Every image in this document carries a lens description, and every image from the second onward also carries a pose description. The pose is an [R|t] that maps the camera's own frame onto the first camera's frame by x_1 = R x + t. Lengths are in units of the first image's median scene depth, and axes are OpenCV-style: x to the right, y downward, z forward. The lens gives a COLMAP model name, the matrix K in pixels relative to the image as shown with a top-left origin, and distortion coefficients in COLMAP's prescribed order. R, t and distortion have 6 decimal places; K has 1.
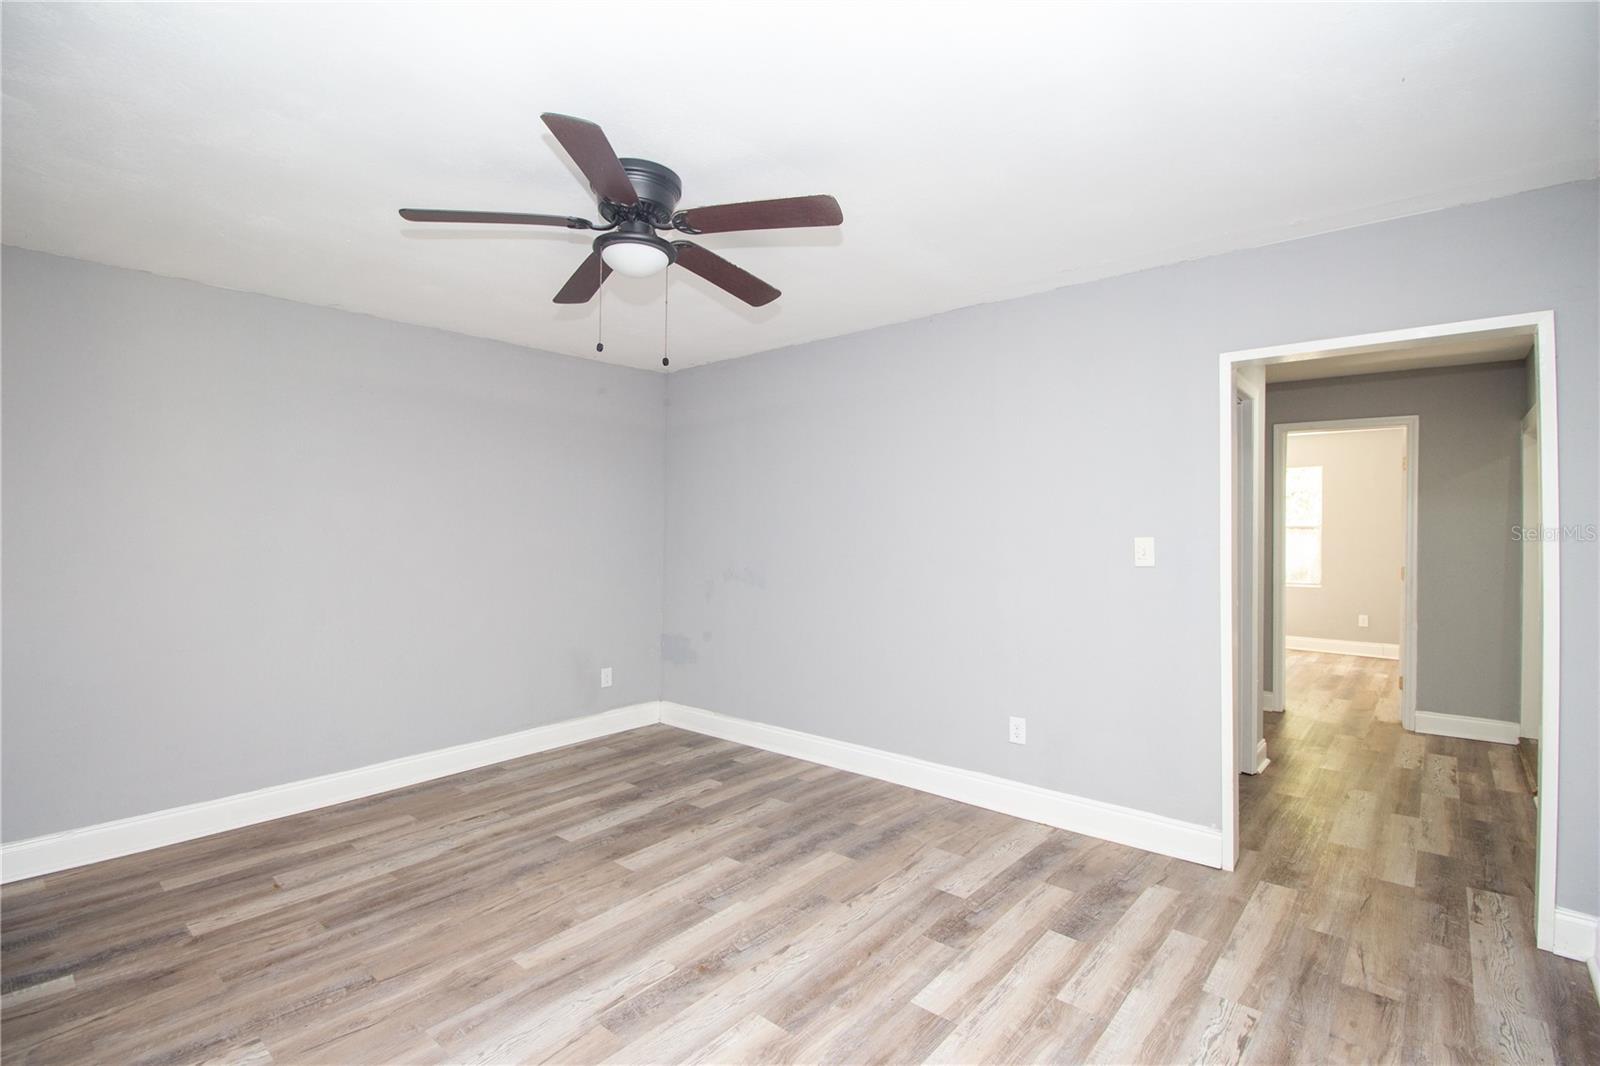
lens RADIAL K [[746.4, 0, 768.2], [0, 746.4, 528.9], [0, 0, 1]] dist [-0.000485, -0.014232]
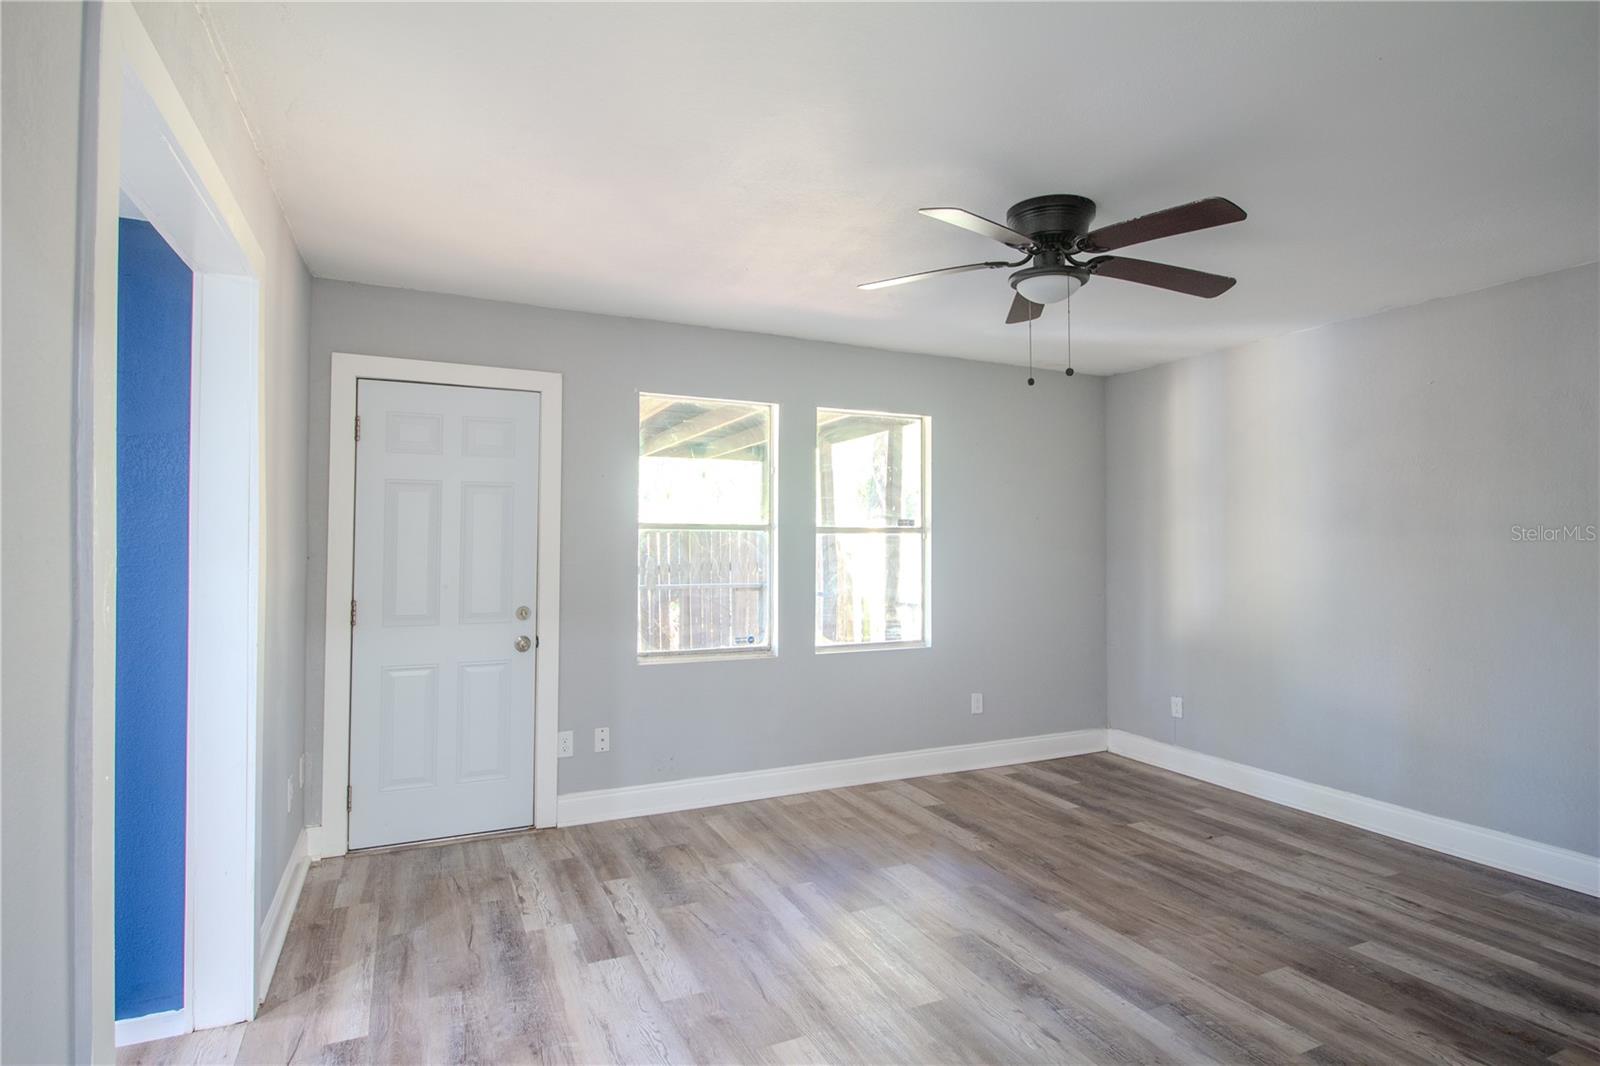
lens RADIAL K [[823.5, 0, 803.4], [0, 823.5, 515.6], [0, 0, 1]] dist [-0.001671, -0.011213]
pose [[-0.386628, -0.031161, -0.921709, 0.819055], [-0.006777, 0.999498, -0.030948, 0.008348], [0.922211, -0.005719, -0.386645, 0.906721]]
